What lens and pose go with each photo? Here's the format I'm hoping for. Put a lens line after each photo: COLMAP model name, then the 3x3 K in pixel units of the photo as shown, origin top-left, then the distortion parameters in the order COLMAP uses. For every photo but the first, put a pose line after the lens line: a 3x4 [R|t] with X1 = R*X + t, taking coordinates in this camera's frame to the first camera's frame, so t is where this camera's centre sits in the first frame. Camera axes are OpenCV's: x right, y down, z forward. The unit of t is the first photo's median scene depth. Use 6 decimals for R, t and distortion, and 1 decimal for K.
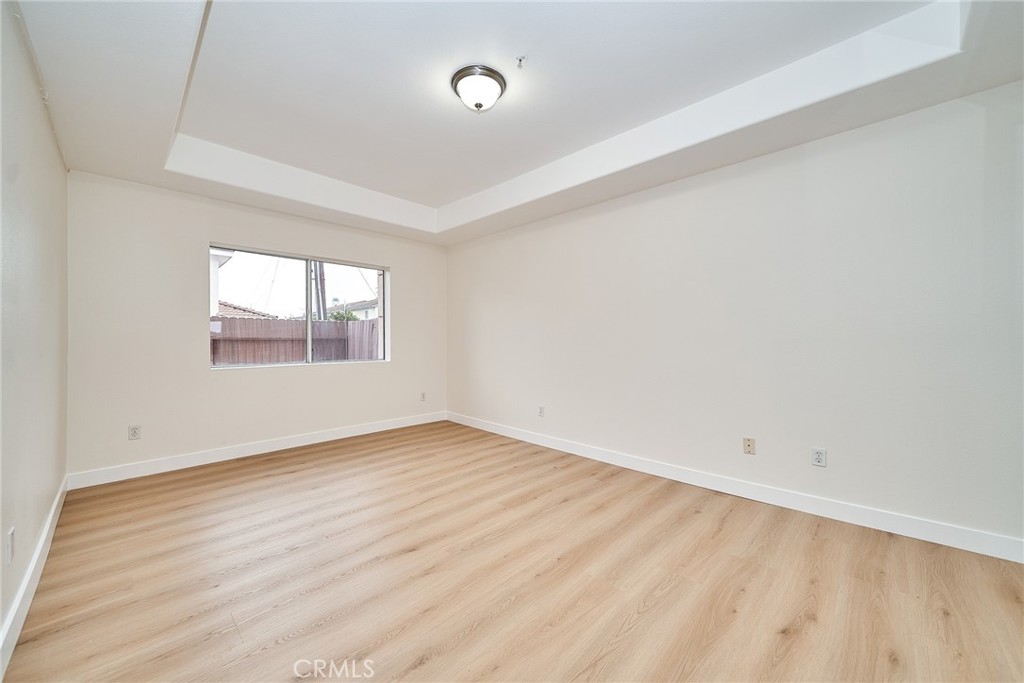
lens RADIAL K [[388.7, 0, 512.0], [0, 388.7, 341.5], [0, 0, 1]] dist [0.001694, -0.000561]
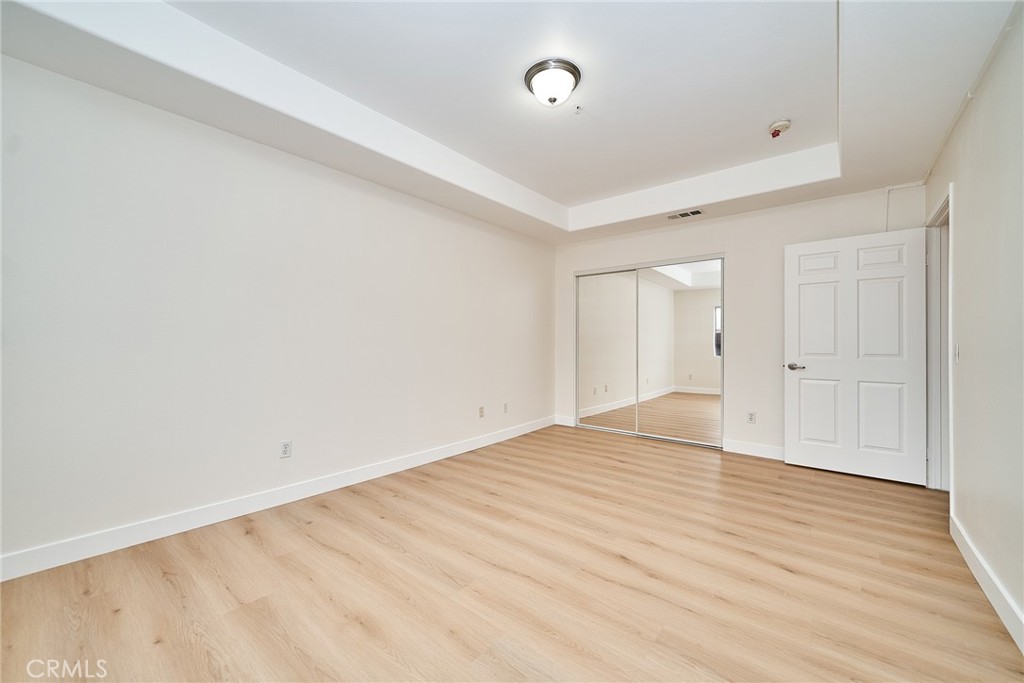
lens RADIAL K [[388.7, 0, 512.0], [0, 388.7, 341.5], [0, 0, 1]] dist [0.001694, -0.000561]
pose [[-0.078023, -0.001627, 0.996950, -0.854218], [-0.002099, 0.999997, 0.001468, -0.005282], [-0.996949, -0.001978, -0.078026, 0.960917]]
